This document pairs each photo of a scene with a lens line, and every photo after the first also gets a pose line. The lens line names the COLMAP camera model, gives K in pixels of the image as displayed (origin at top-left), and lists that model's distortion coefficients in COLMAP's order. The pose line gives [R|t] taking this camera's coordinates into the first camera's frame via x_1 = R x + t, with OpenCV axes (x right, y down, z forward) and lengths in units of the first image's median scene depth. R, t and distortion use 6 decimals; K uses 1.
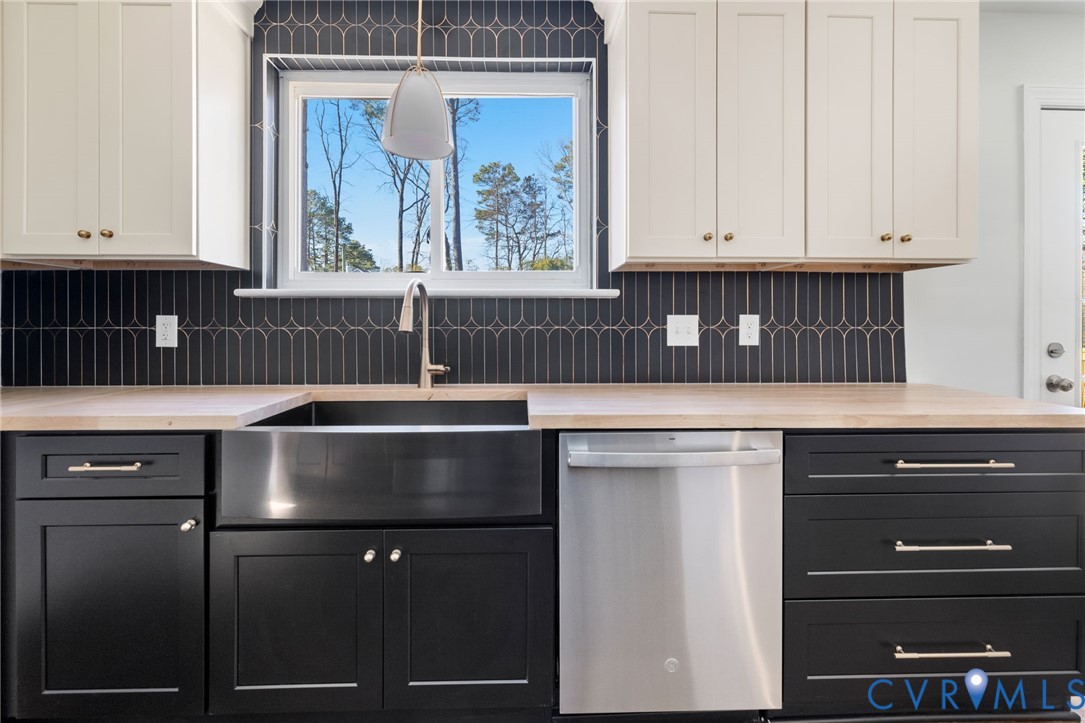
lens RADIAL K [[472.4, 0, 538.0], [0, 472.4, 322.1], [0, 0, 1]] dist [0.003250, 0.000605]
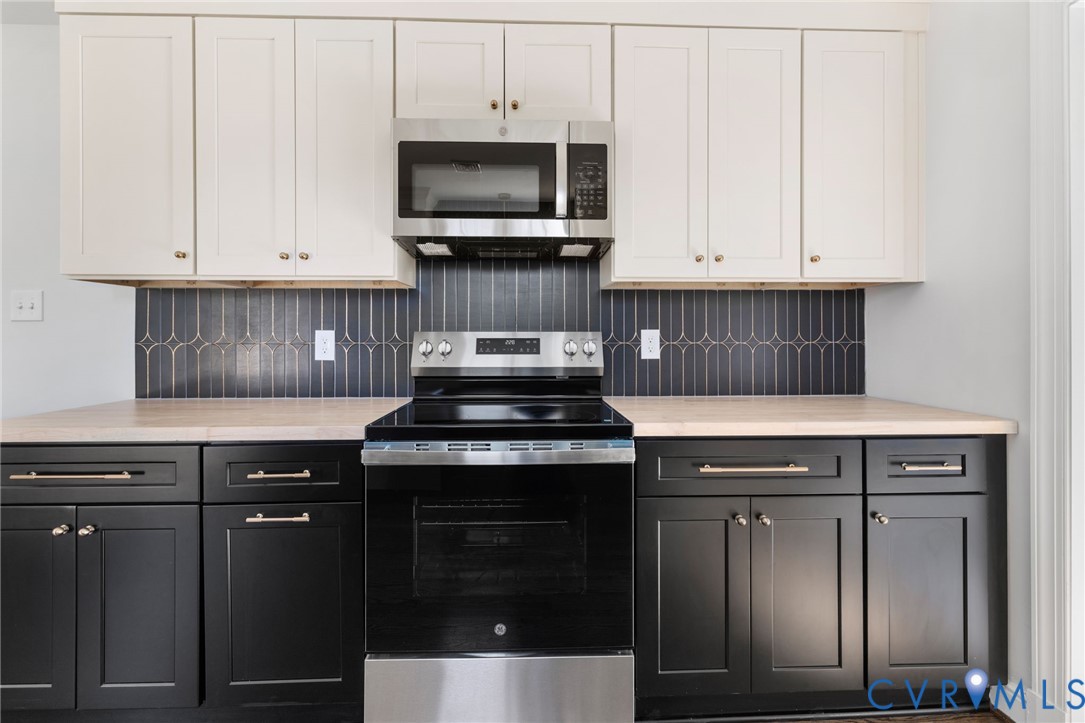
lens RADIAL K [[451.2, 0, 541.5], [0, 451.2, 335.3], [0, 0, 1]] dist [-0.014321, -0.000030]
pose [[0.999989, -0.000778, 0.004693, -0.310846], [0.000806, 0.999982, -0.005864, 0.000539], [-0.004688, 0.005868, 0.999972, -0.007914]]
